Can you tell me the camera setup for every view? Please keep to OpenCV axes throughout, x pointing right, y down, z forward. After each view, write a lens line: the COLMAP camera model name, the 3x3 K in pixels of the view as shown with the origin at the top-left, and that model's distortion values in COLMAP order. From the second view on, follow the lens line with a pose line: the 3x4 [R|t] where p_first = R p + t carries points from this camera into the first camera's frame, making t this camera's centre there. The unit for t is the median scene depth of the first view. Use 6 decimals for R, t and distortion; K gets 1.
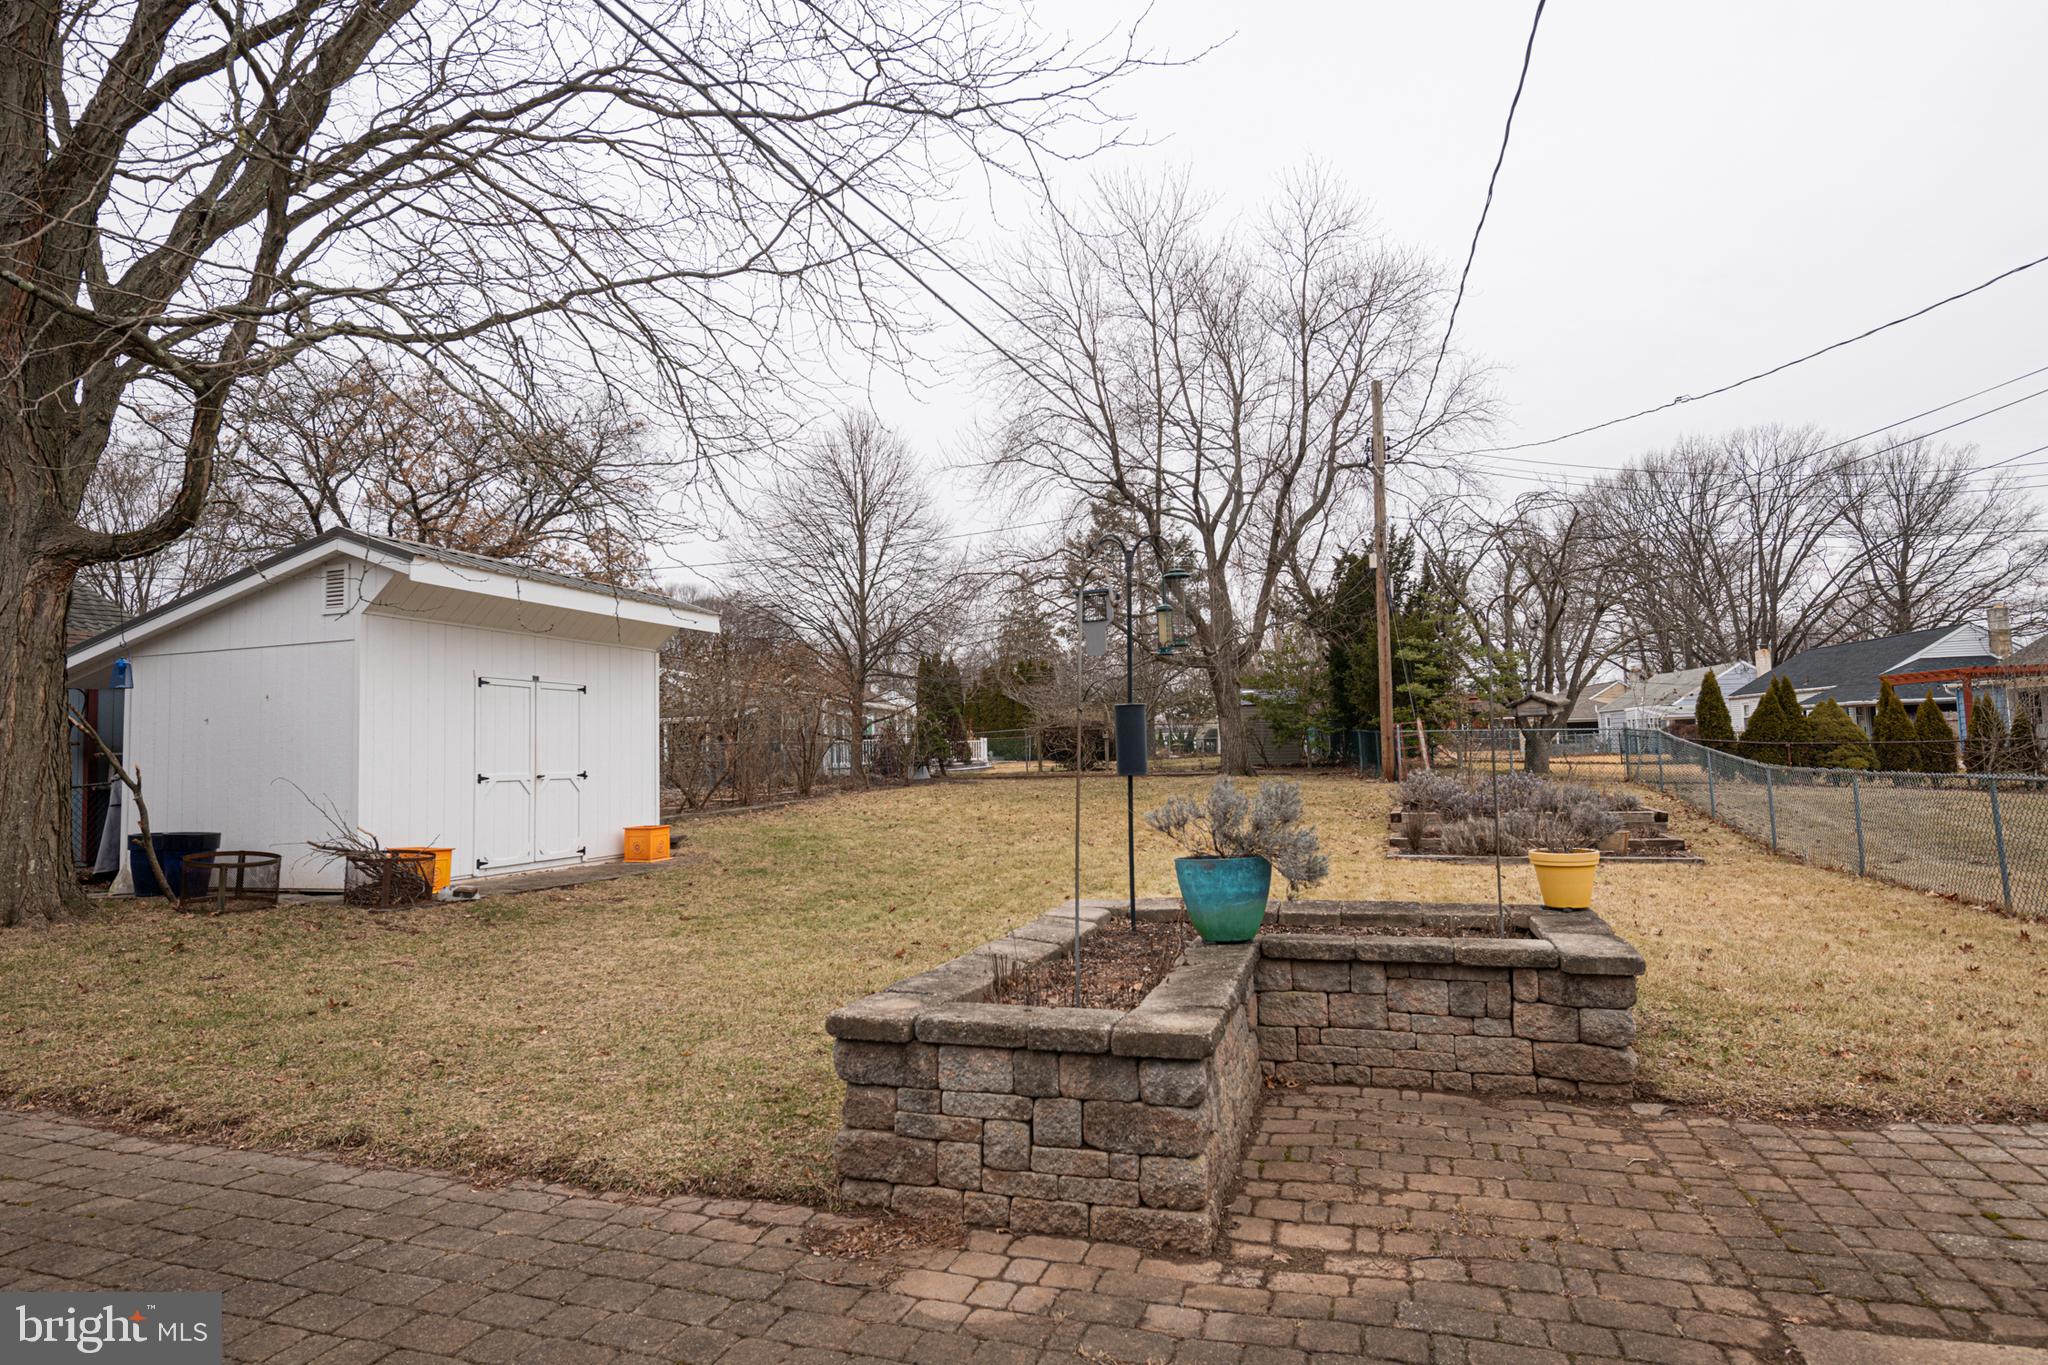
lens RADIAL K [[1158.6, 0, 1017.8], [0, 1158.6, 685.5], [0, 0, 1]] dist [-0.006612, 0.000156]
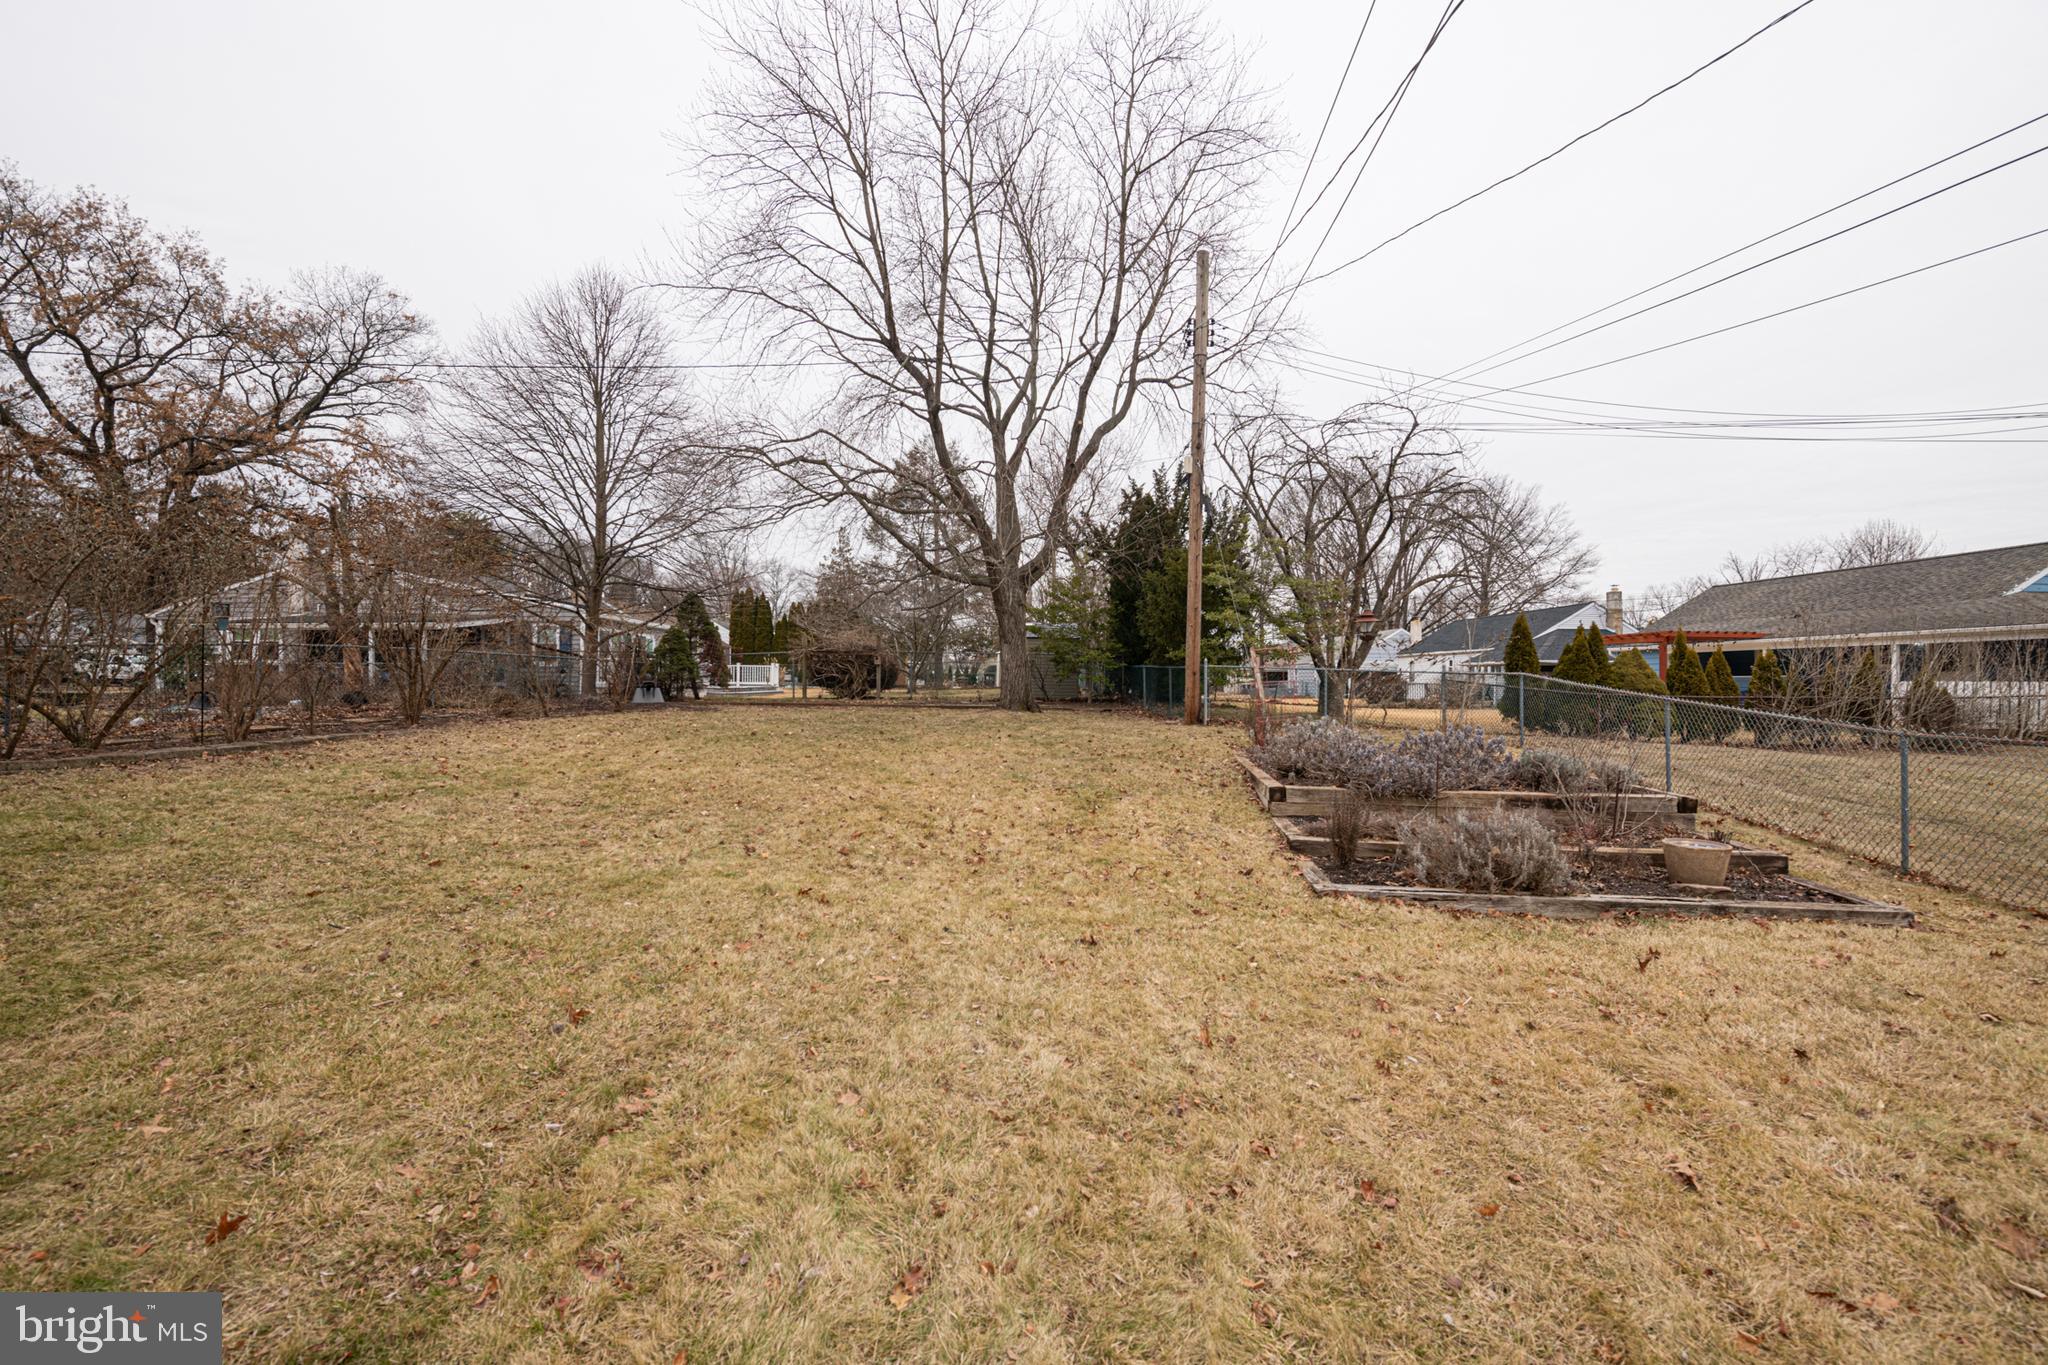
lens RADIAL K [[839.2, 0, 1023.8], [0, 839.2, 681.9], [0, 0, 1]] dist [-0.002452, -0.000158]
pose [[0.978293, 0.035183, 0.204220, 0.059143], [-0.046294, 0.997681, 0.049888, 0.022754], [-0.201991, -0.058259, 0.977653, 0.357601]]
